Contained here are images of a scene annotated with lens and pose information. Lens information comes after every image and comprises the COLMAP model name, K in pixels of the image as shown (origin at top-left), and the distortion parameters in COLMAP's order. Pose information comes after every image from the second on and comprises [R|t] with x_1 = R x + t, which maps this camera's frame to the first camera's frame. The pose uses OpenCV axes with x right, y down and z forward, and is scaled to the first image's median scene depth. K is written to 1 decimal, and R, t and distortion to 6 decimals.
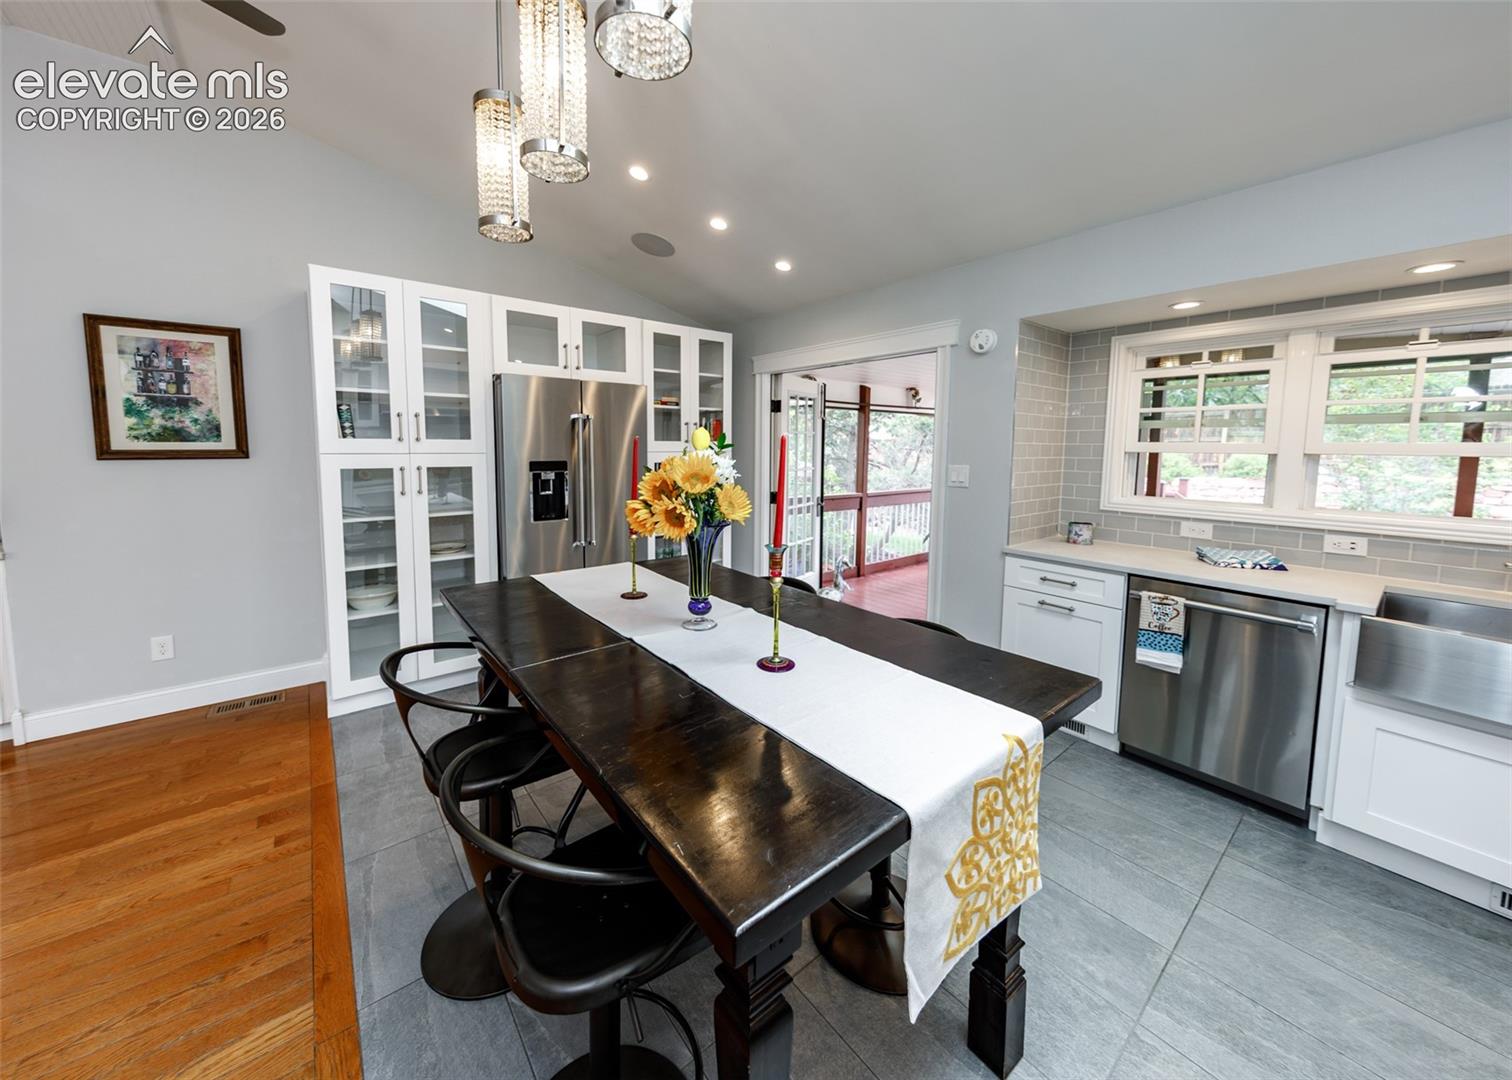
lens RADIAL K [[543.3, 0, 733.0], [0, 543.3, 485.8], [0, 0, 1]] dist [0.002285, 0.000098]
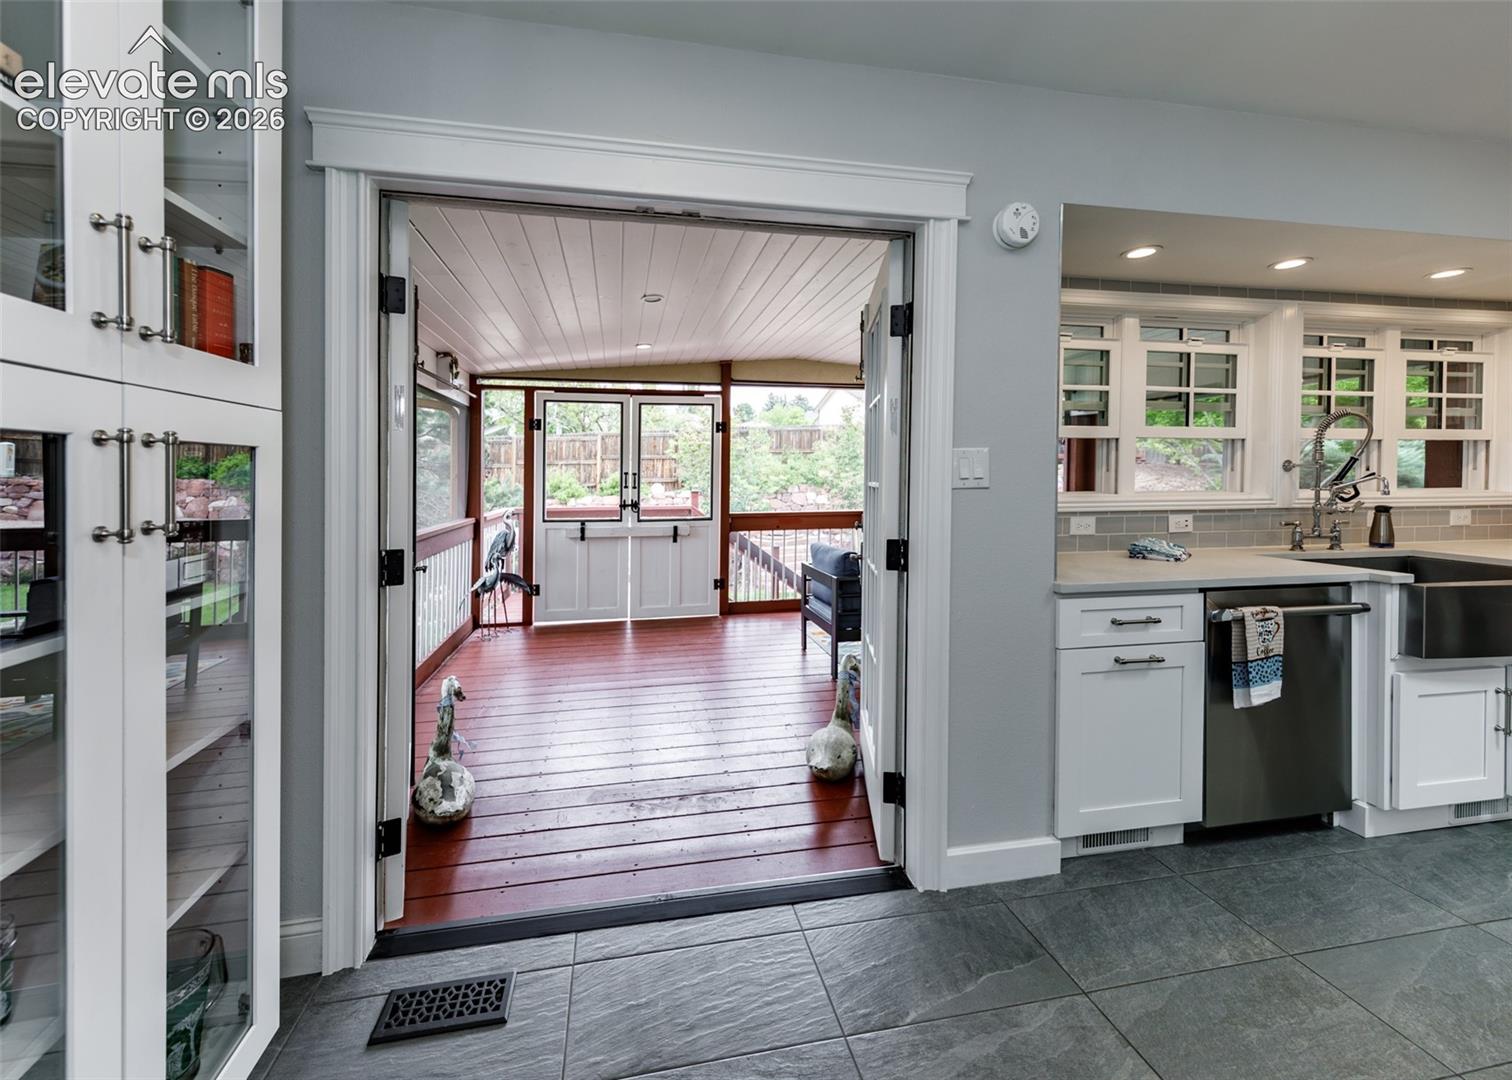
lens RADIAL K [[586.5, 0, 731.6], [0, 586.5, 480.4], [0, 0, 1]] dist [0.006912, 0.000274]
pose [[0.456976, -0.014771, 0.889356, -0.229486], [0.074663, 0.996970, -0.021805, -0.011205], [-0.886340, 0.076366, 0.456695, 1.051082]]
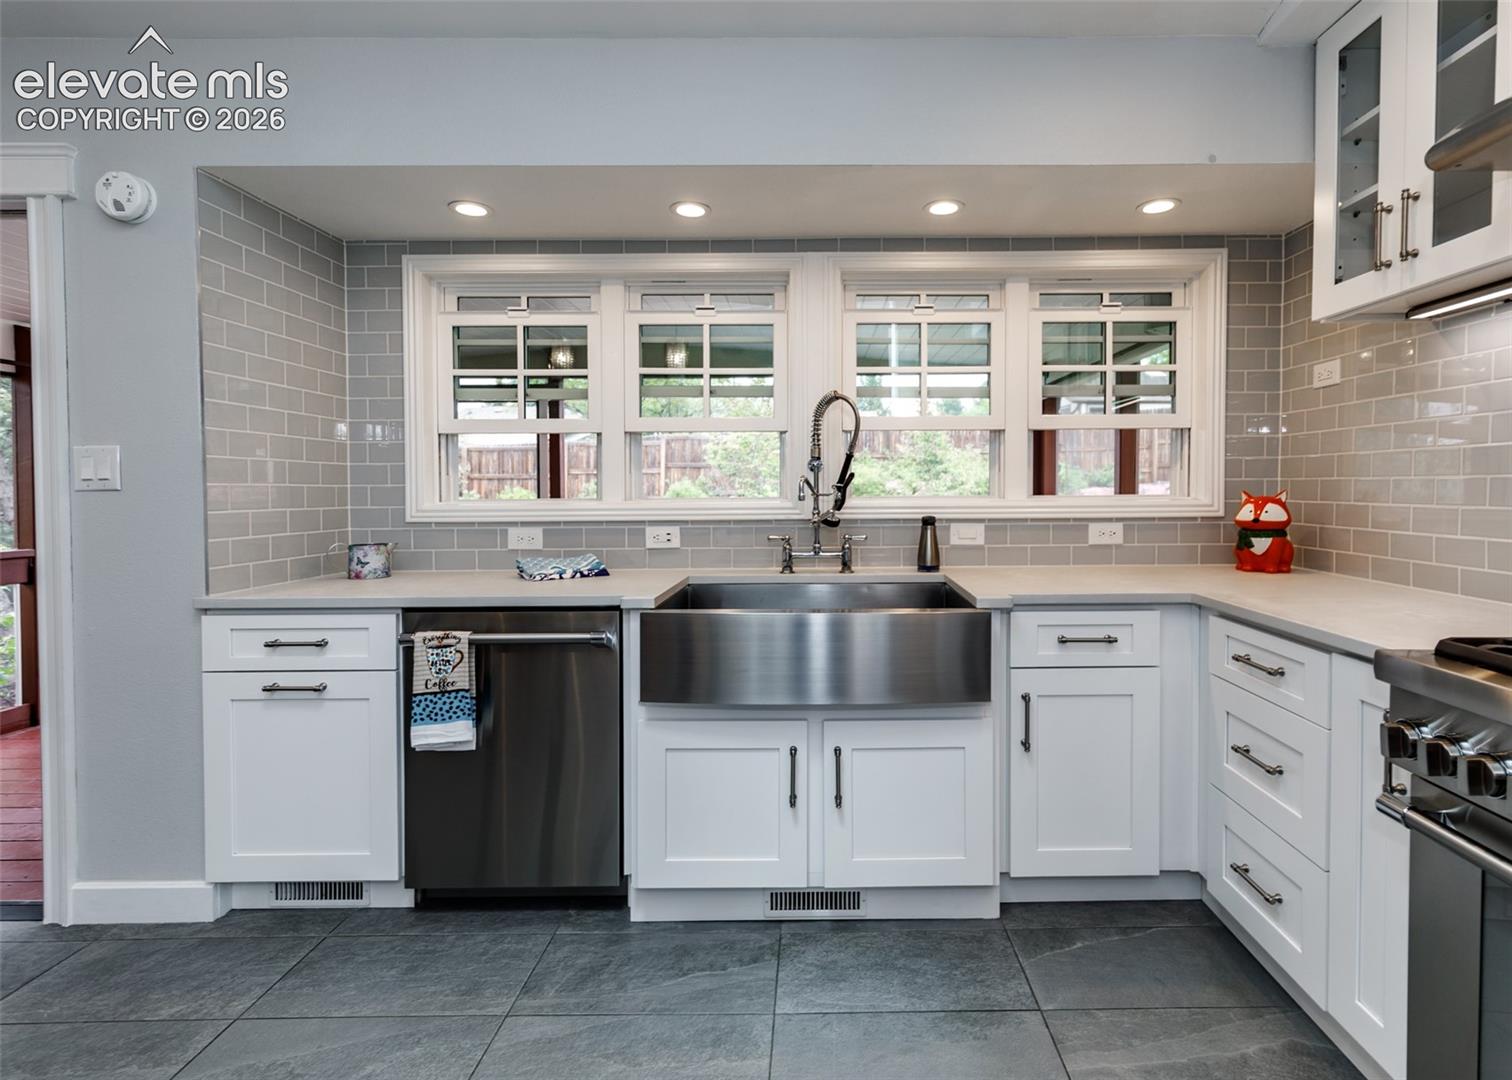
lens RADIAL K [[731.3, 0, 823.9], [0, 731.3, 506.1], [0, 0, 1]] dist [0.010029, -0.001070]
pose [[0.608365, -0.028741, 0.793137, 0.320352], [0.071149, 0.997295, -0.018434, 0.083616], [-0.790462, 0.067645, 0.608765, 0.095140]]
